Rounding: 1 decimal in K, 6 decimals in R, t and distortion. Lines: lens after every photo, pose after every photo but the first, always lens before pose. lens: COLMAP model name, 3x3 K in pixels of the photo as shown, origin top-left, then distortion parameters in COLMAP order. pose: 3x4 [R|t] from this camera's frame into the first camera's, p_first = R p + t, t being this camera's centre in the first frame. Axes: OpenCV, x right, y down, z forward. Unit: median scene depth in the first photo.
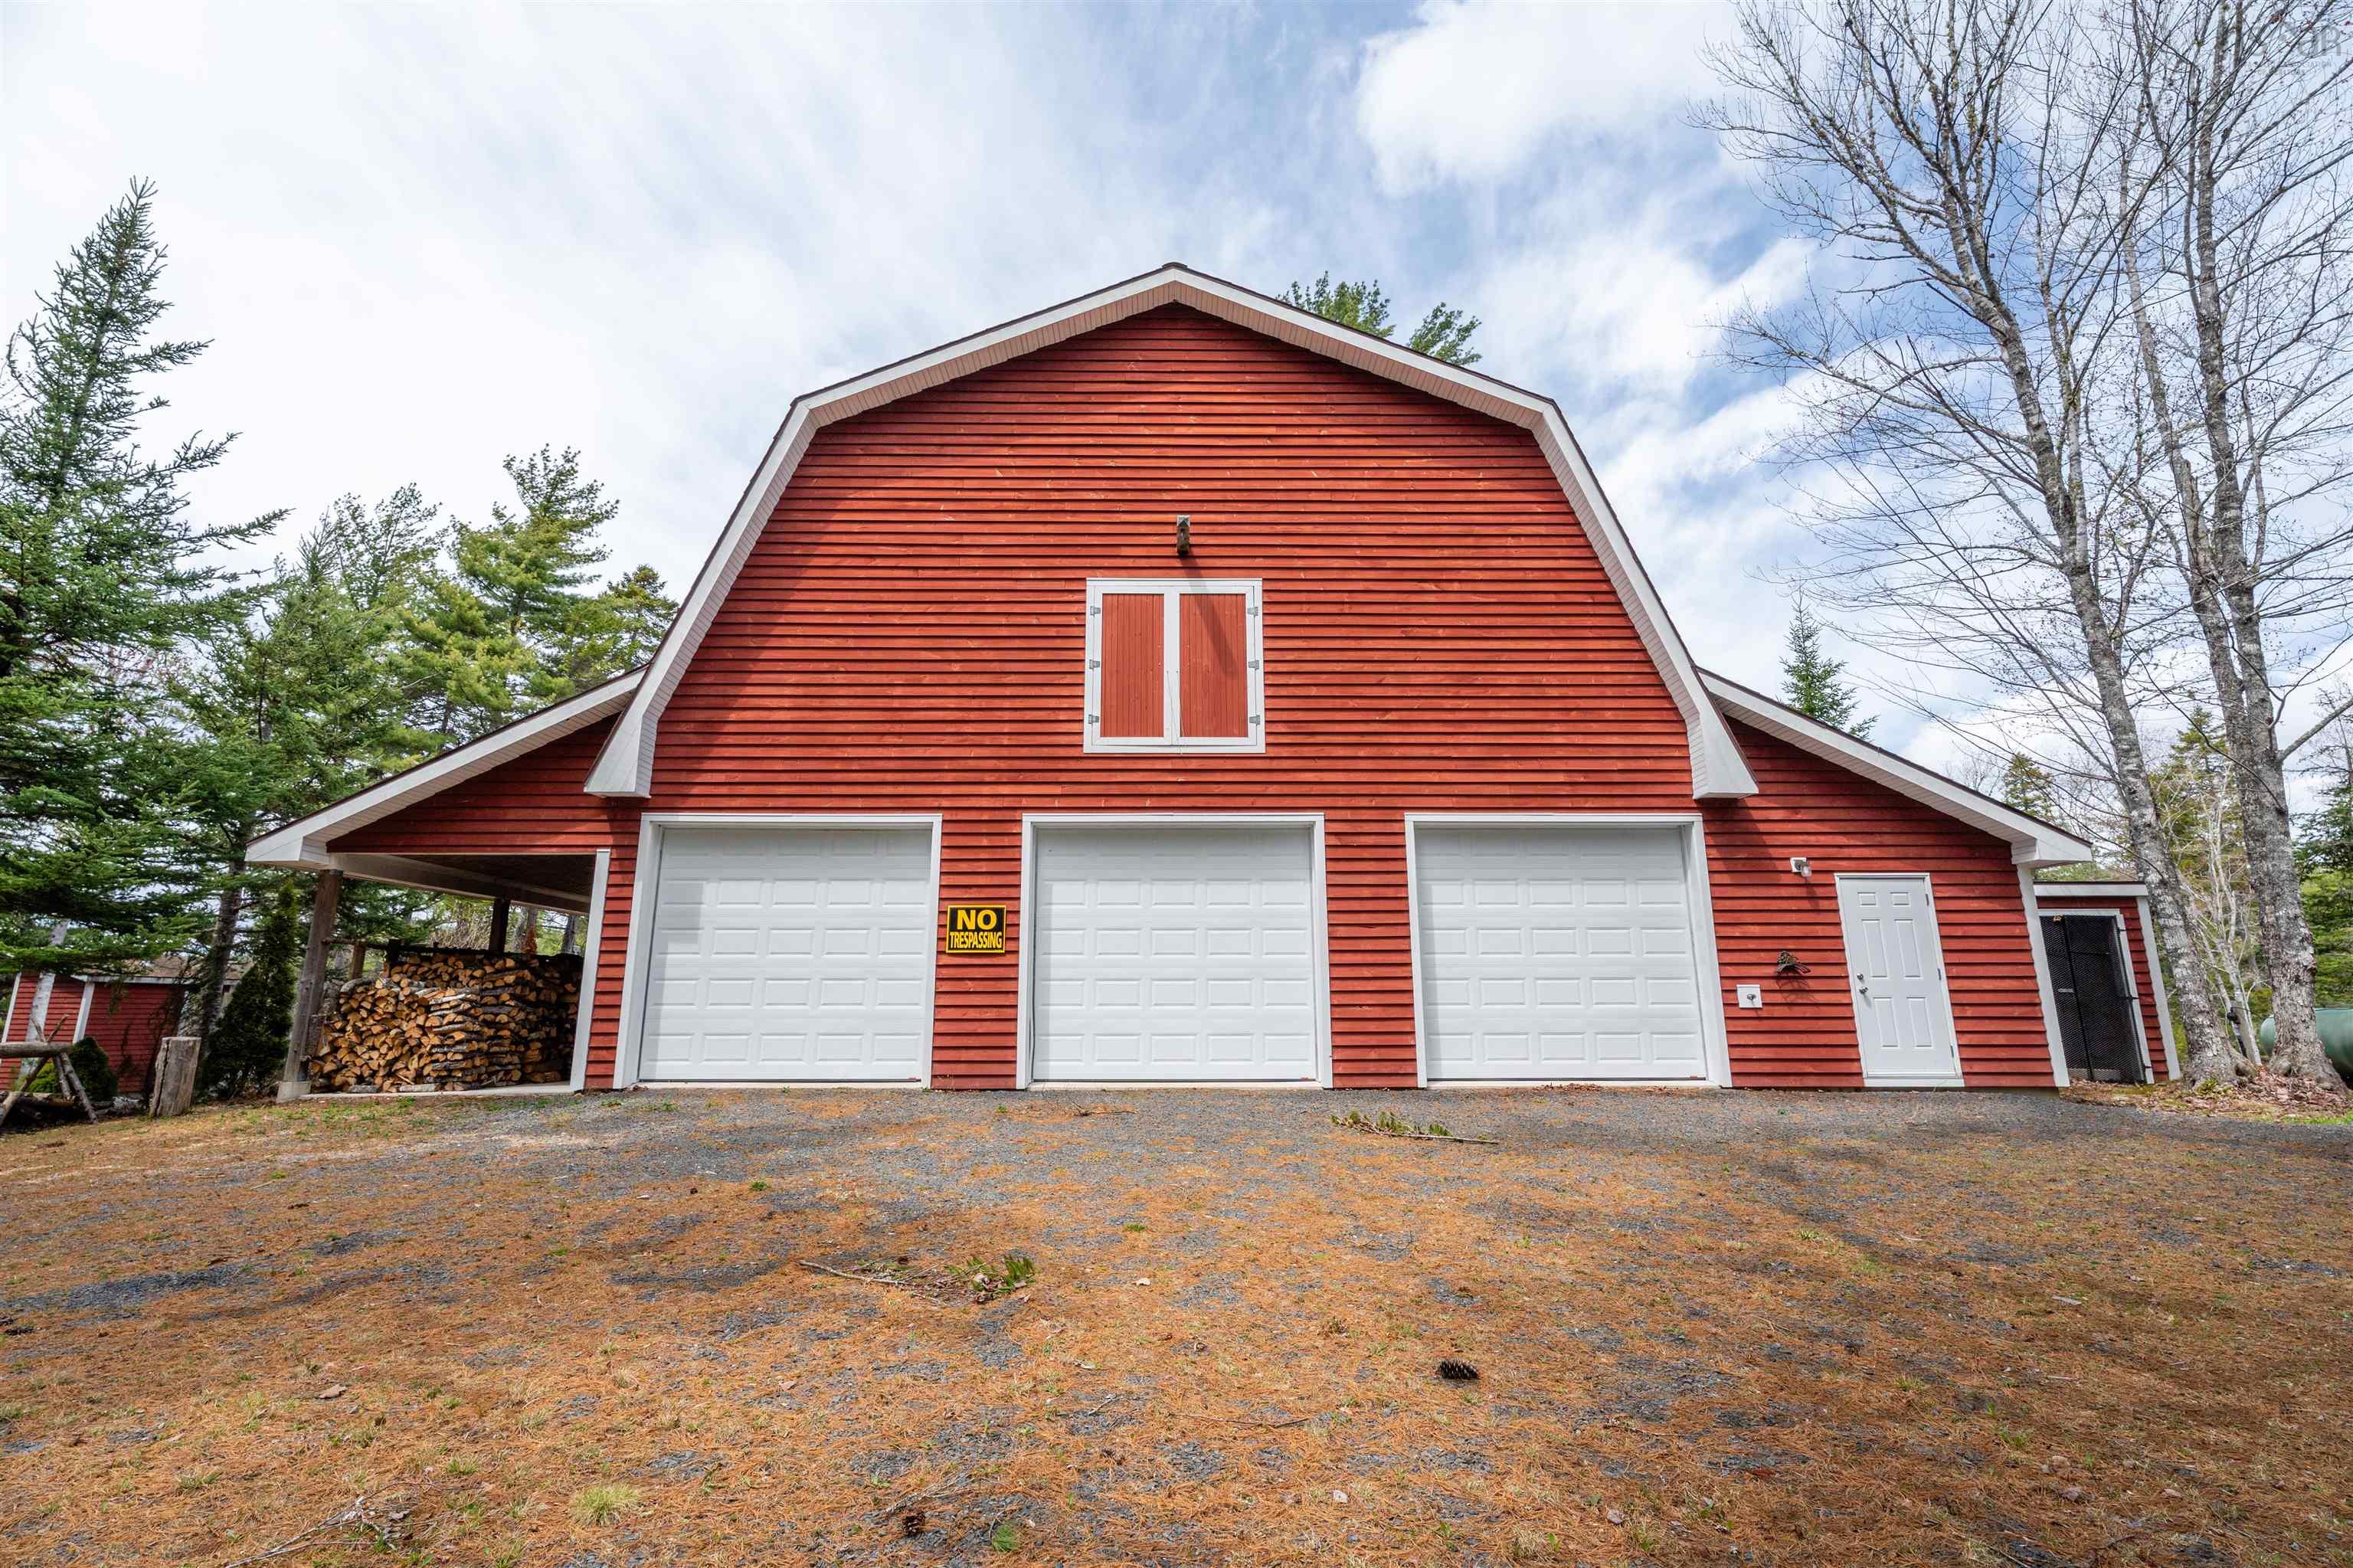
lens RADIAL K [[1010.6, 0, 1176.5], [0, 1010.6, 784.0], [0, 0, 1]] dist [0.001078, -0.000486]
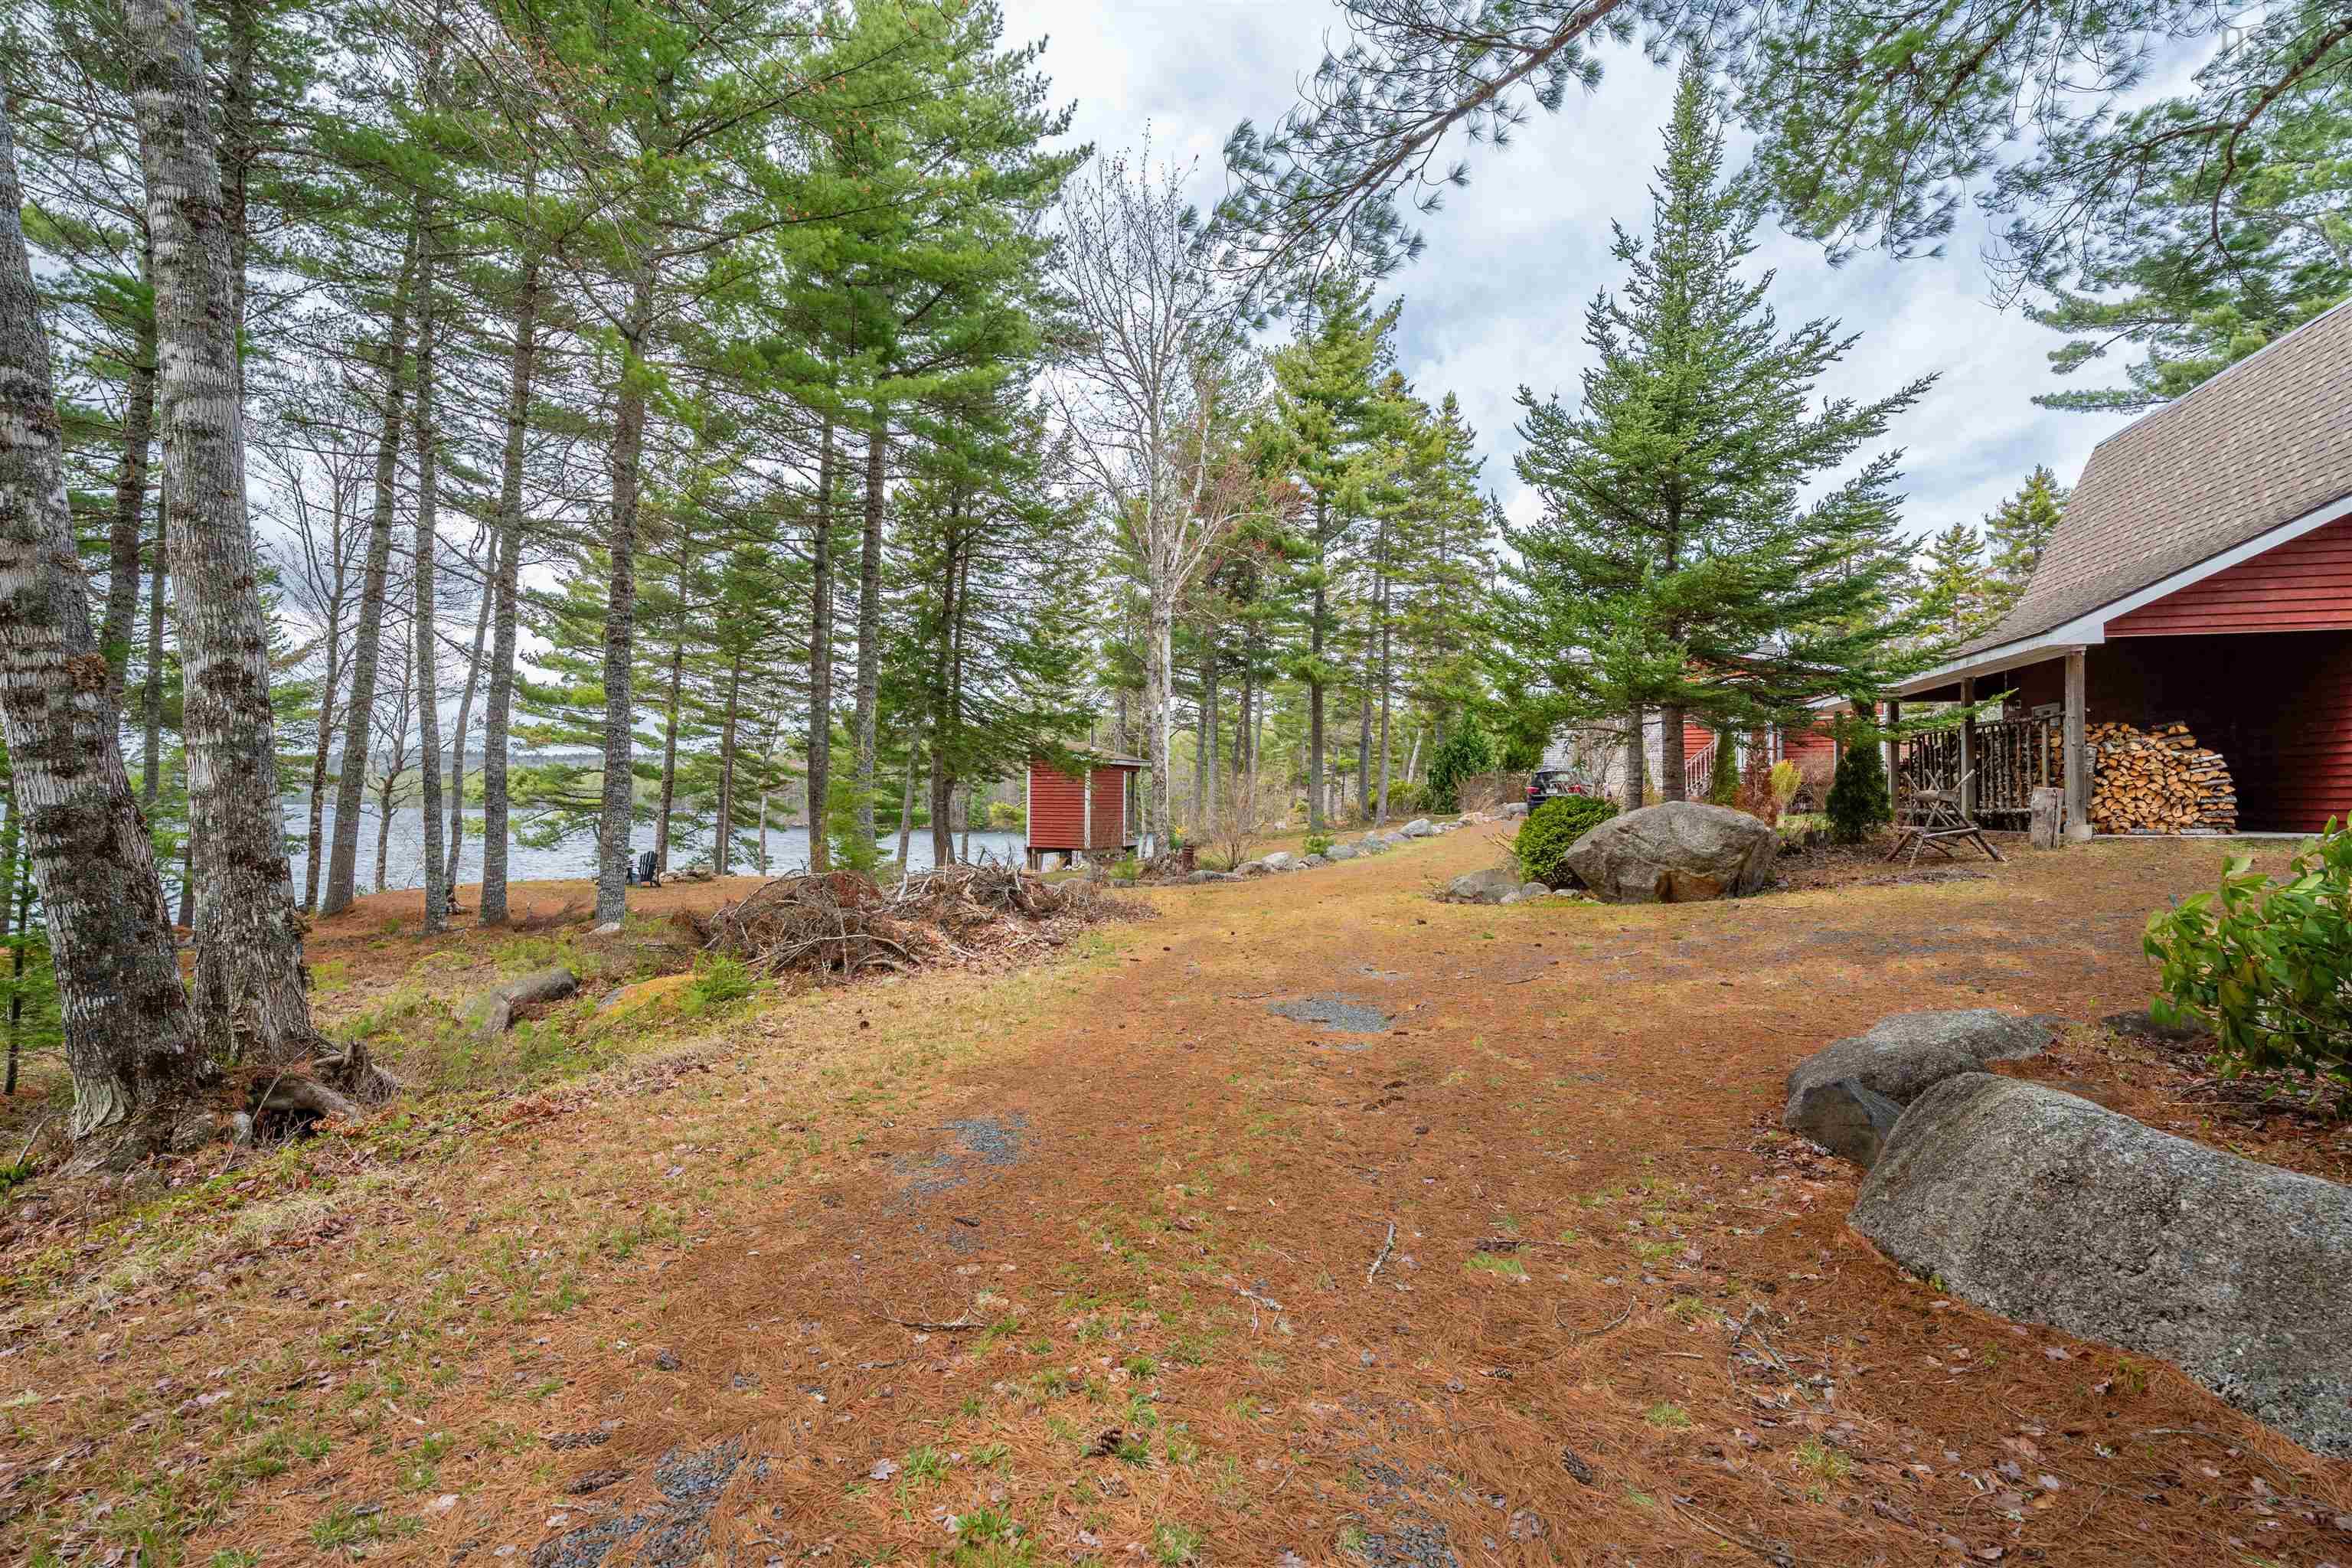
lens RADIAL K [[1010.1, 0, 1176.0], [0, 1010.1, 784.0], [0, 0, 1]] dist [0.001078, -0.000486]
pose [[0.955948, 0.002216, -0.293527, -1.453478], [0.054303, 0.981376, 0.184261, -0.036178], [0.288468, -0.192084, 0.938025, -0.423915]]
